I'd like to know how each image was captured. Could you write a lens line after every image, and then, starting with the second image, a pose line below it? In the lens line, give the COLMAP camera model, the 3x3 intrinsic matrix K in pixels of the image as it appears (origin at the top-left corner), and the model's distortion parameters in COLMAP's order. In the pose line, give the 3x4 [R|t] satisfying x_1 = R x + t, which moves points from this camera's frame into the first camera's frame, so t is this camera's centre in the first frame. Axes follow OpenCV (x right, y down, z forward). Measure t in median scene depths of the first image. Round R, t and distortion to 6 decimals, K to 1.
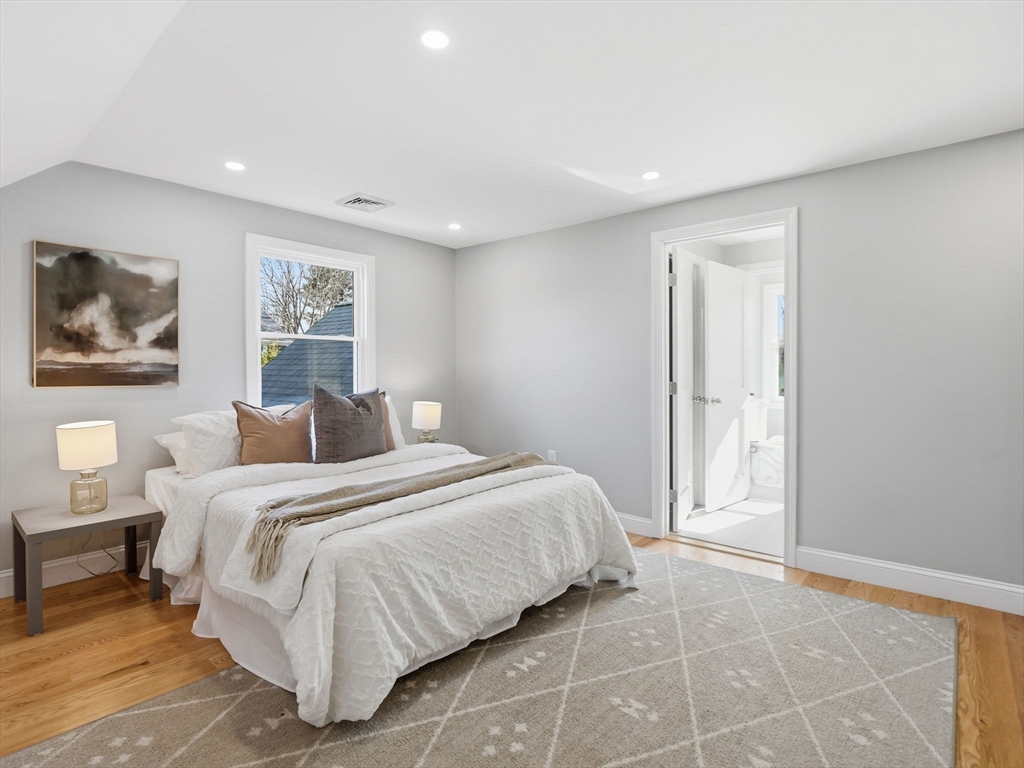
lens RADIAL K [[519.8, 0, 510.8], [0, 519.8, 379.7], [0, 0, 1]] dist [-0.023140, 0.000021]
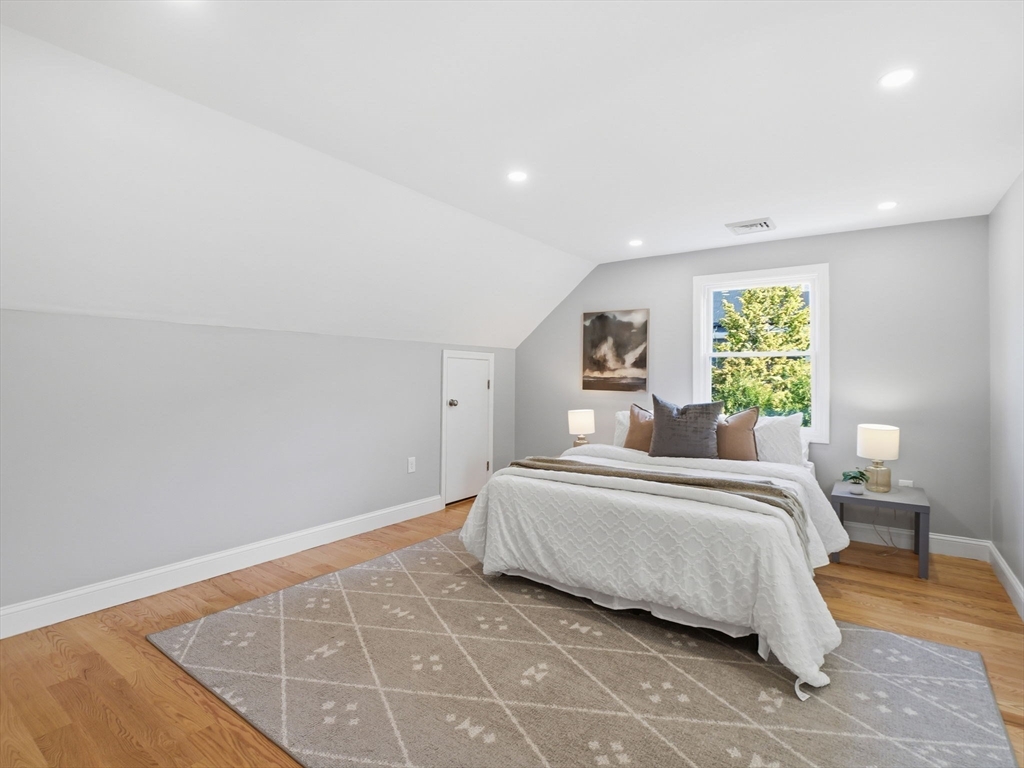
lens RADIAL K [[519.8, 0, 510.8], [0, 519.8, 379.7], [0, 0, 1]] dist [-0.023140, 0.000021]
pose [[0.084460, 0.009522, -0.996381, 0.911175], [-0.028507, 0.999568, 0.007136, -0.027867], [0.996019, 0.027801, 0.084695, 0.534577]]
